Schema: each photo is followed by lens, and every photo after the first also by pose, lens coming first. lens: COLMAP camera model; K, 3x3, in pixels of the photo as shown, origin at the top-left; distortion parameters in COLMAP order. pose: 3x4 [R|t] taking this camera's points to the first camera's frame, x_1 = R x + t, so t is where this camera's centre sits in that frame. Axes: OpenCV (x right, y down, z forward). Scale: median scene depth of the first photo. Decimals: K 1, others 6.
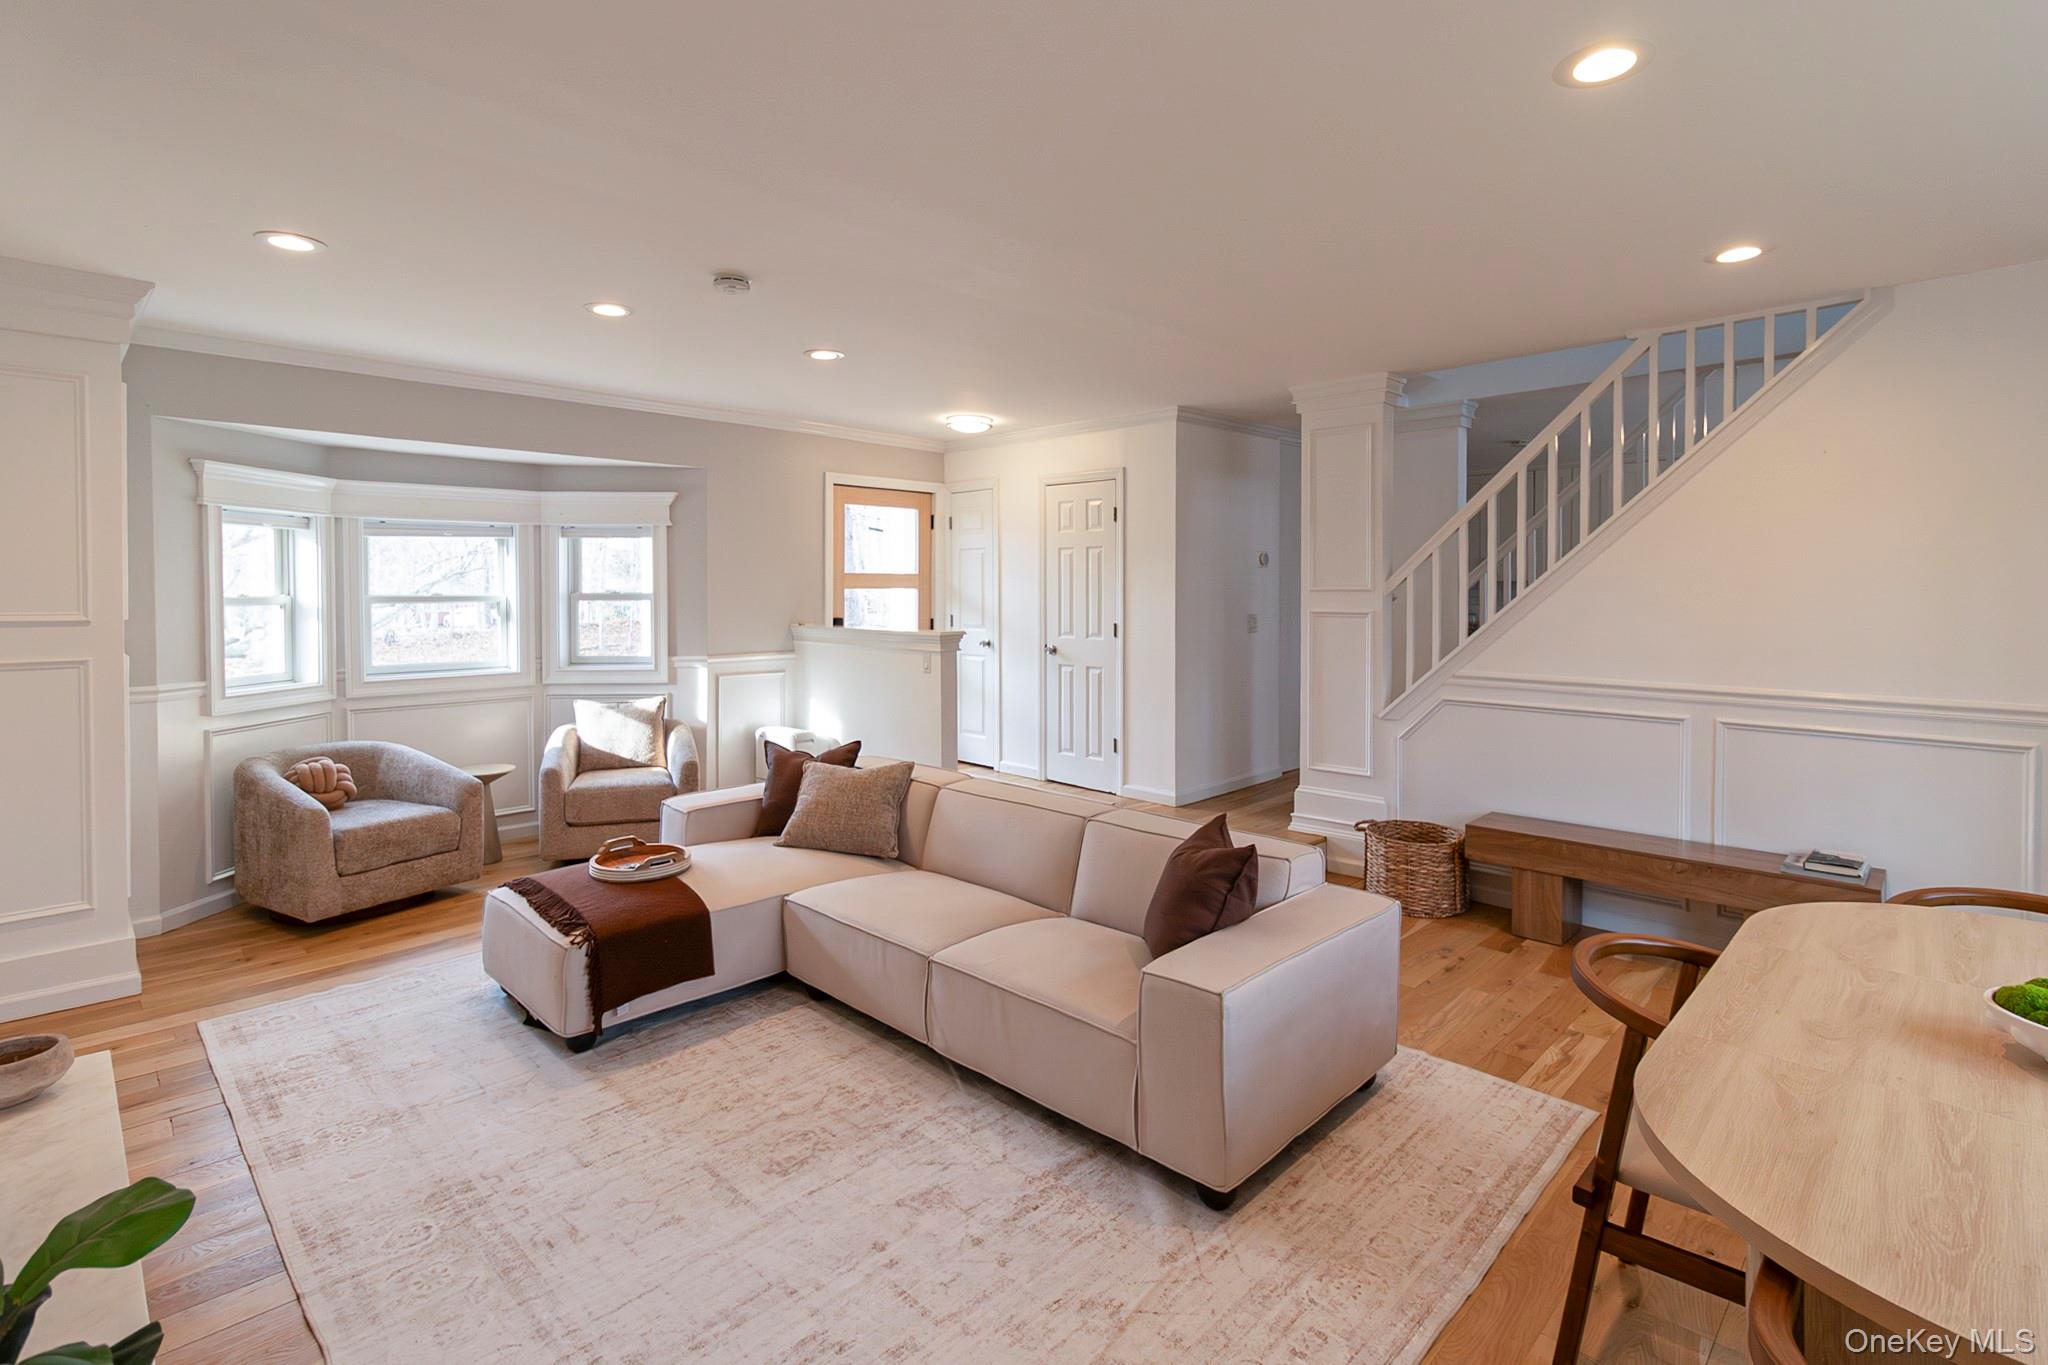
lens RADIAL K [[963.1, 0, 1024.0], [0, 963.1, 622.3], [0, 0, 1]] dist [0.001347, 0.000900]
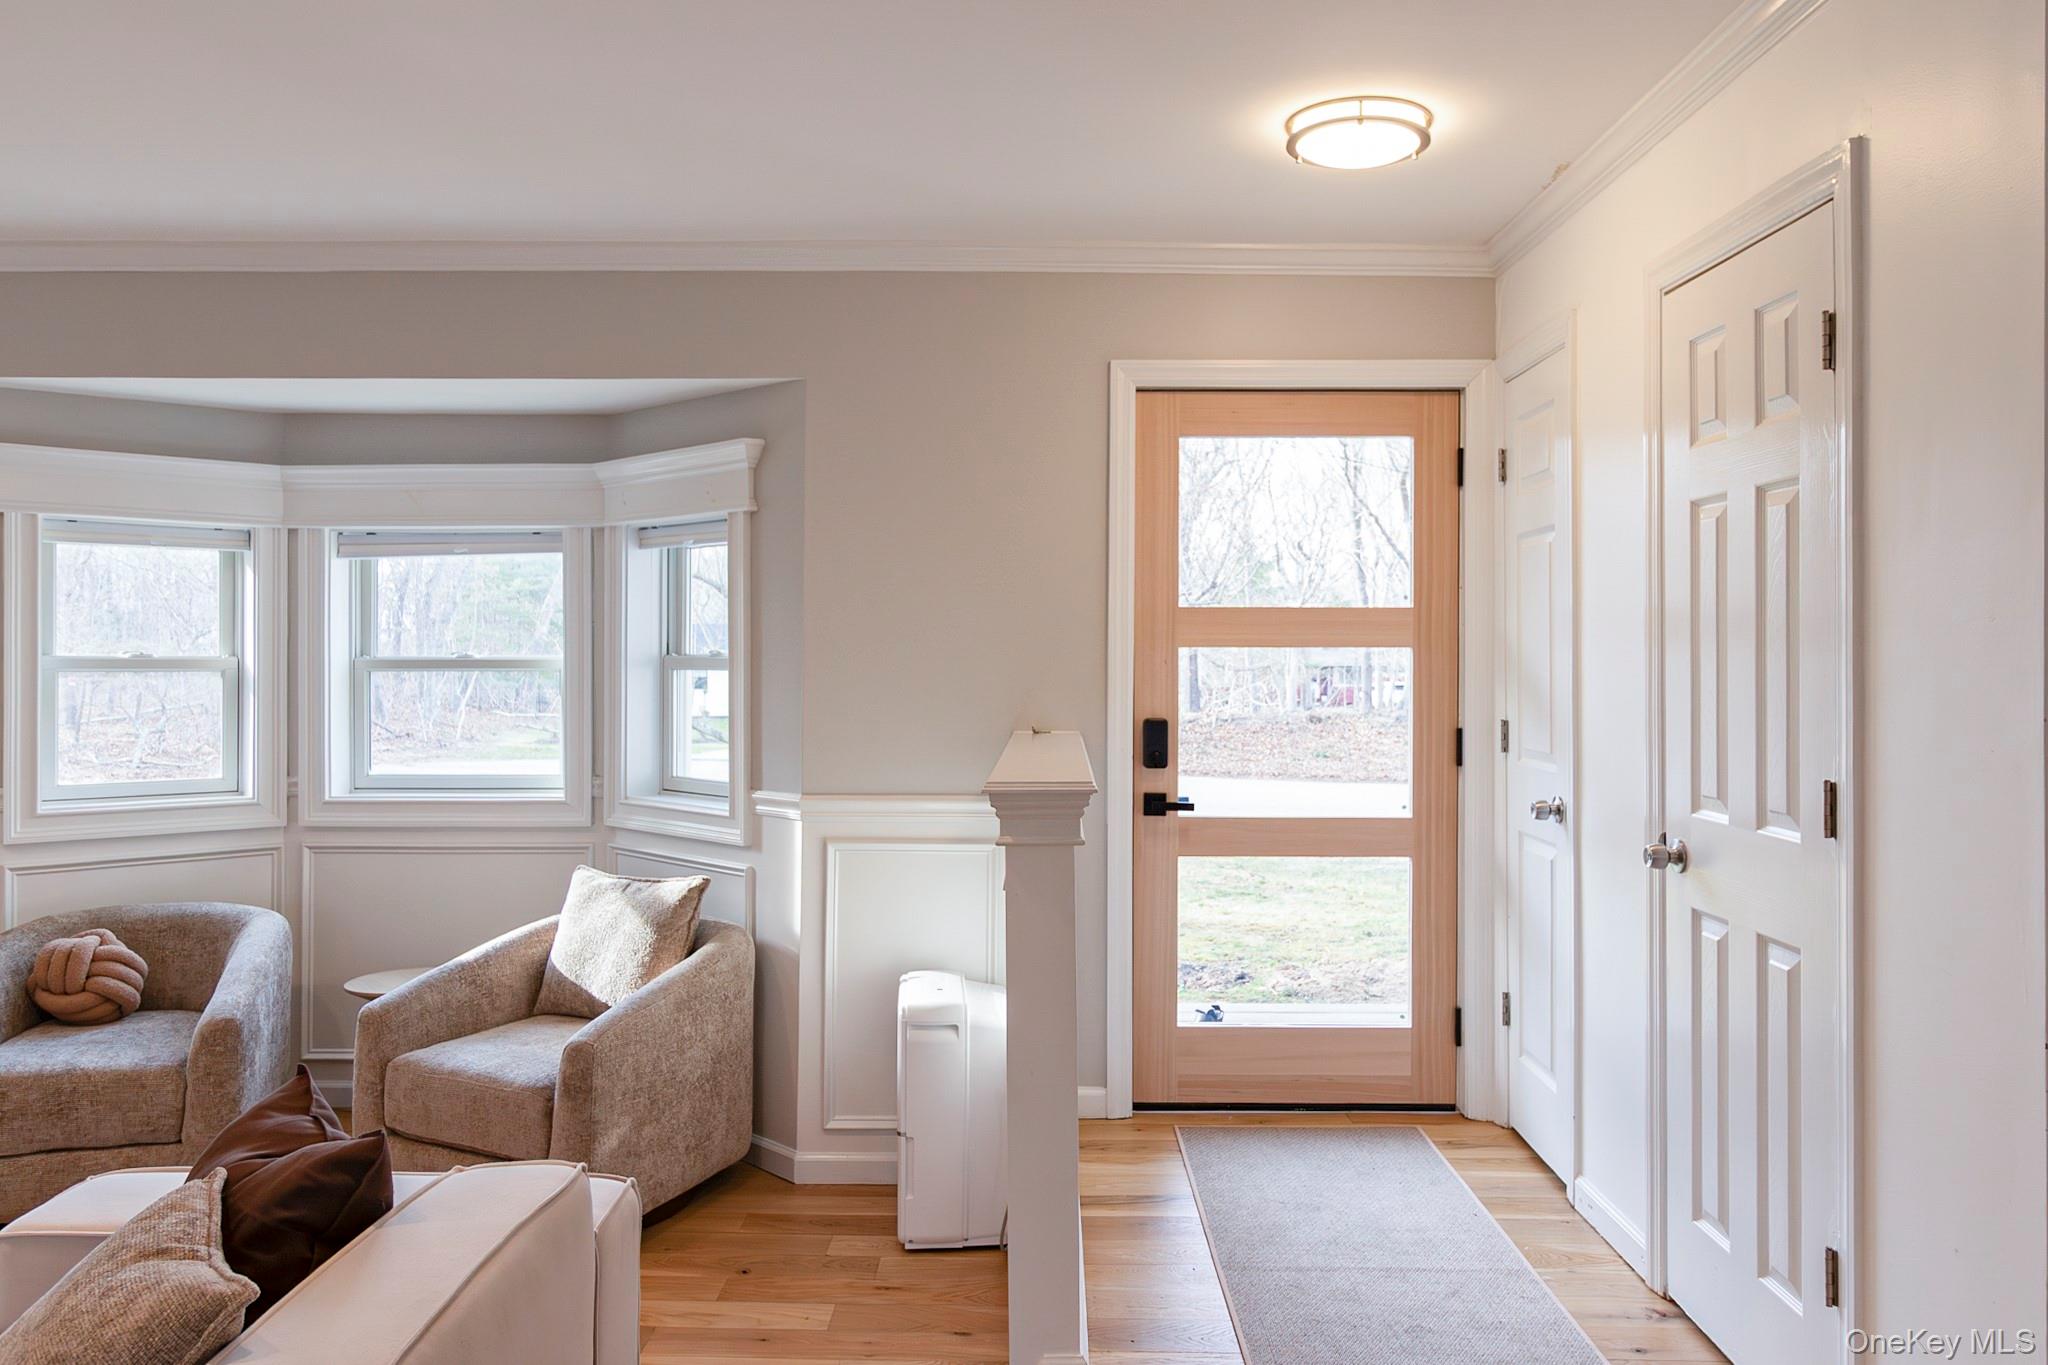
lens RADIAL K [[1401.5, 0, 1045.6], [0, 1401.5, 659.7], [0, 0, 1]] dist [0.004804, -0.000397]
pose [[0.695883, 0.003046, -0.718149, 0.289488], [-0.027678, 0.999362, -0.022581, -0.021623], [0.717622, 0.035590, 0.695523, 0.817758]]
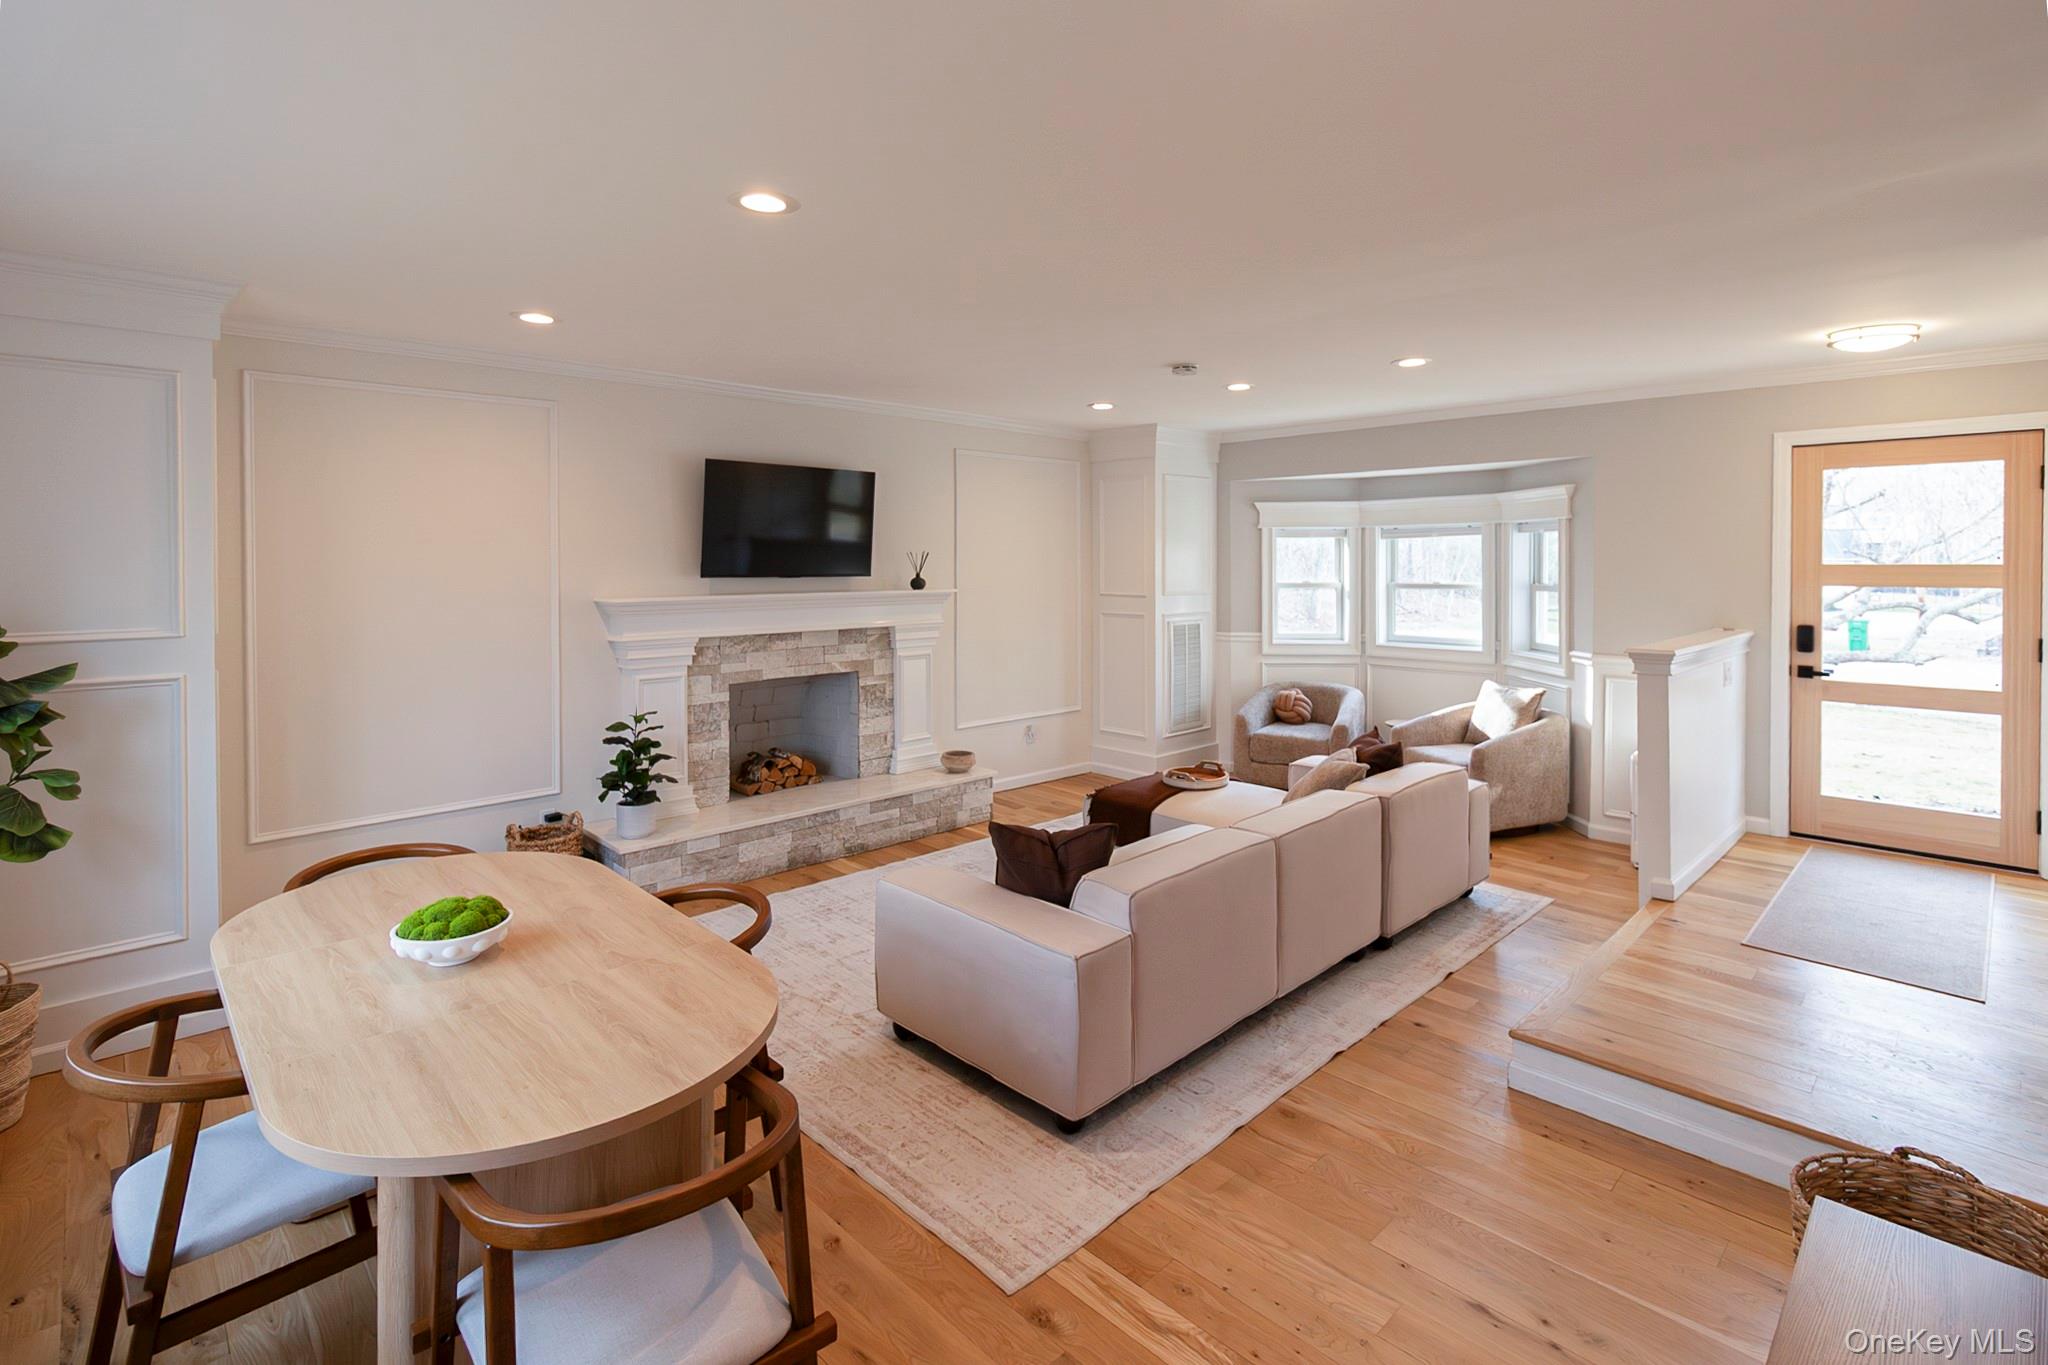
lens RADIAL K [[989.3, 0, 1039.0], [0, 989.3, 573.5], [0, 0, 1]] dist [0.000616, 0.000883]
pose [[-0.021489, 0.015793, -0.999644, 0.852160], [-0.029690, 0.999424, 0.016428, -0.057611], [0.999328, 0.030033, -0.021008, 0.624015]]
